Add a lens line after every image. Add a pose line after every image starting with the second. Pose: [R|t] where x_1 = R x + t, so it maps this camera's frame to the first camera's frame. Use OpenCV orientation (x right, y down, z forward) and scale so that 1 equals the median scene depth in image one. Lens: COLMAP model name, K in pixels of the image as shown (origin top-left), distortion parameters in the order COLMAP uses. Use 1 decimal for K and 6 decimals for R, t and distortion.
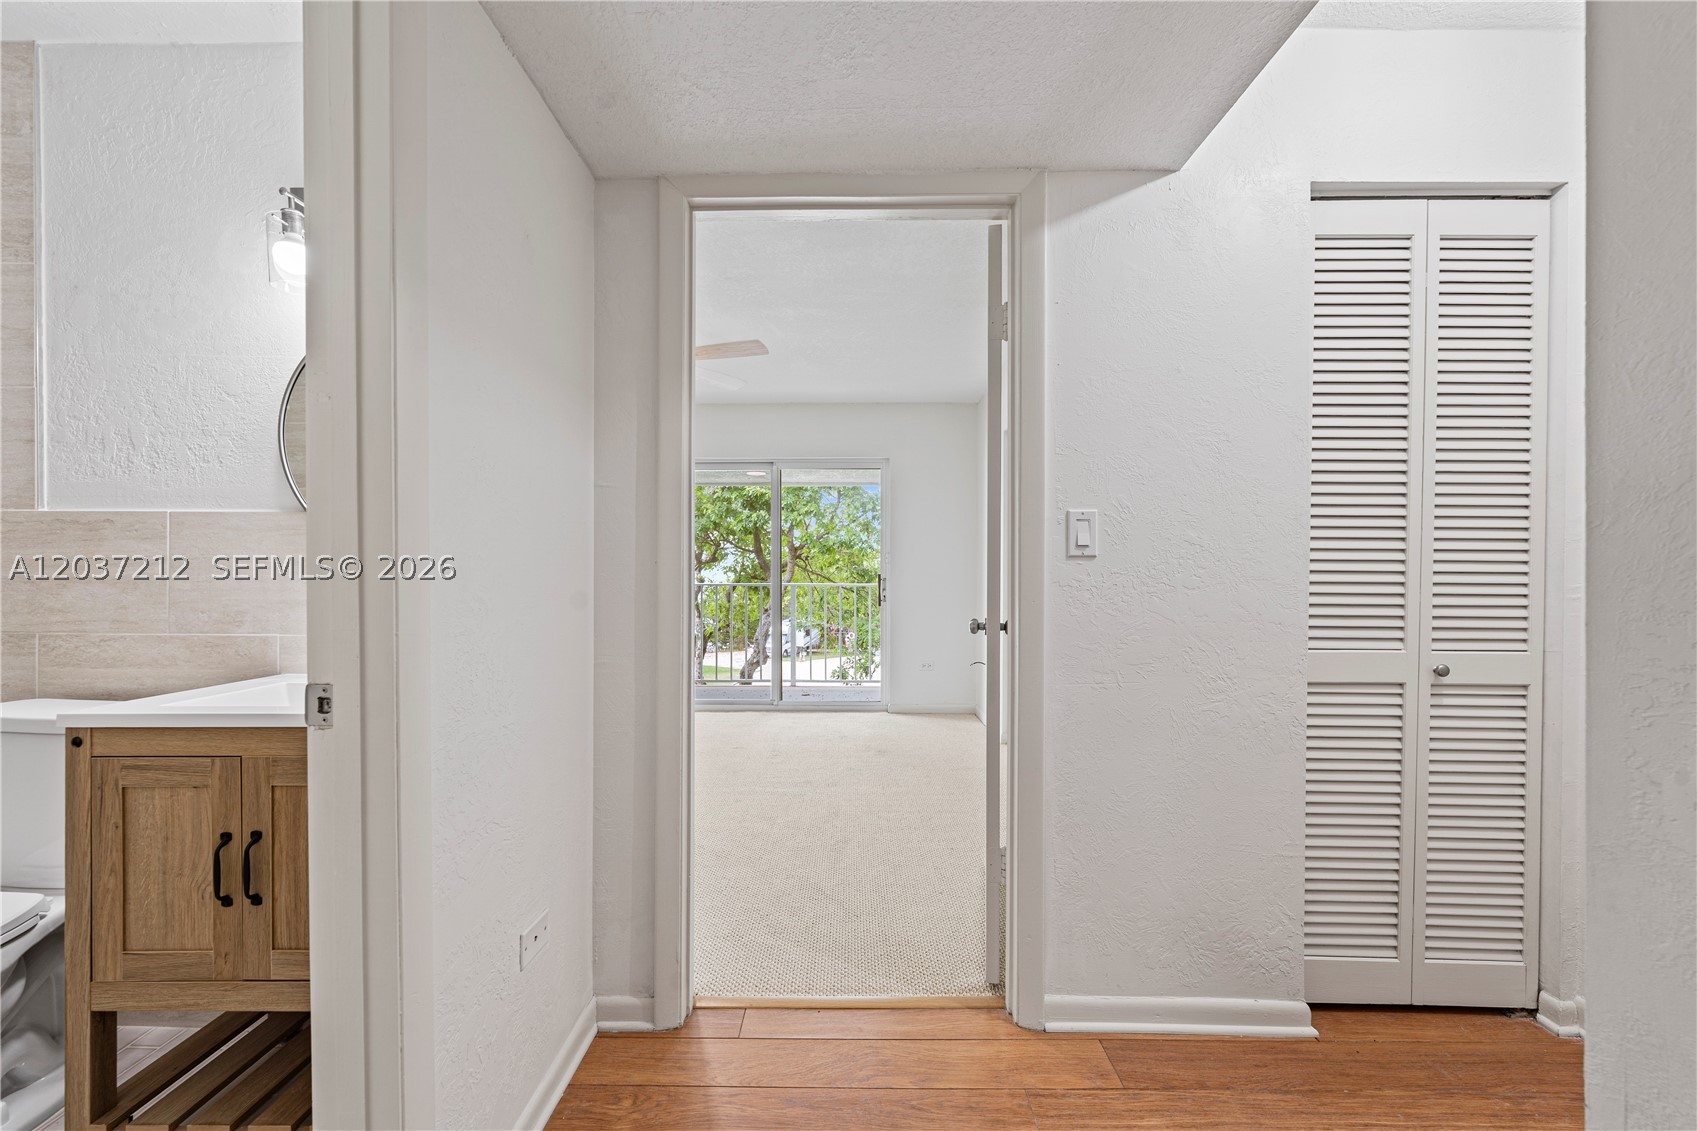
lens RADIAL K [[691.4, 0, 848.8], [0, 691.4, 575.5], [0, 0, 1]] dist [-0.000289, -0.000485]
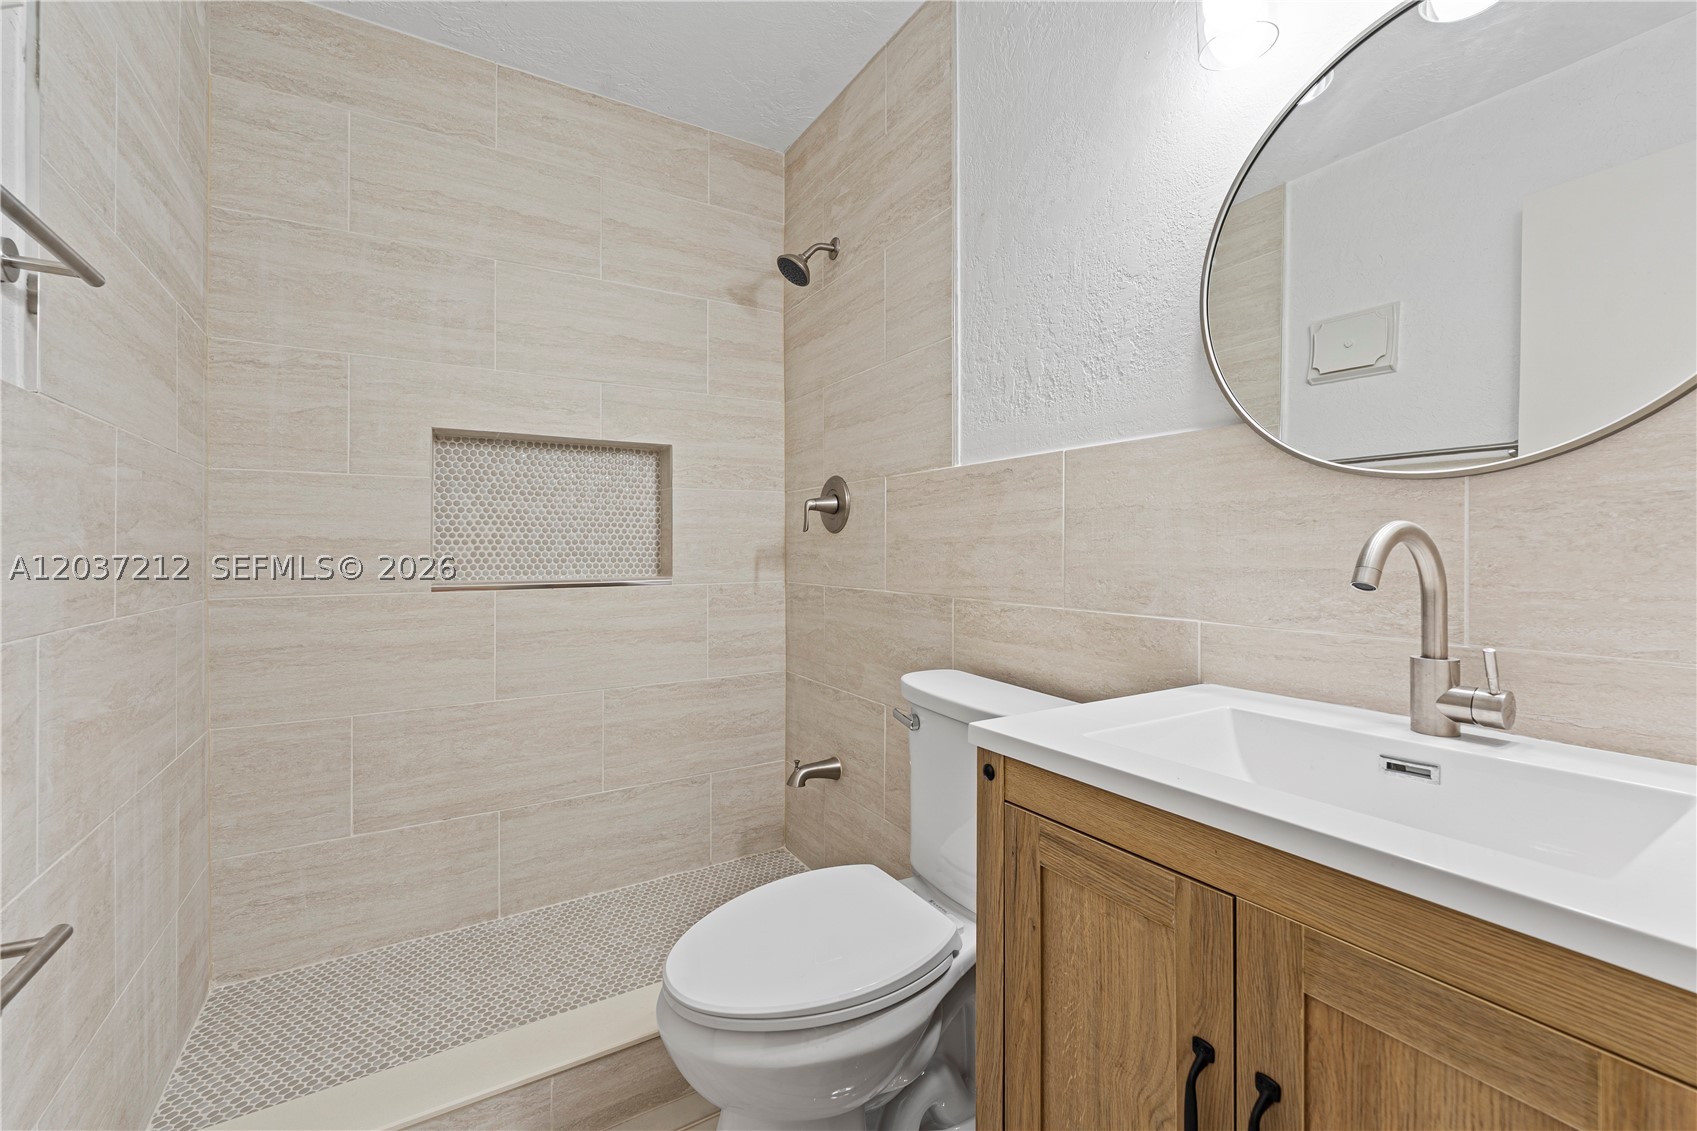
lens RADIAL K [[691.4, 0, 849.8], [0, 691.4, 554.1], [0, 0, 1]] dist [-0.000289, -0.000485]
pose [[0.523248, 0.002993, -0.852175, -0.617941], [-0.001112, 0.999995, 0.002829, 0.030302], [0.852180, -0.000533, 0.523249, 0.534679]]
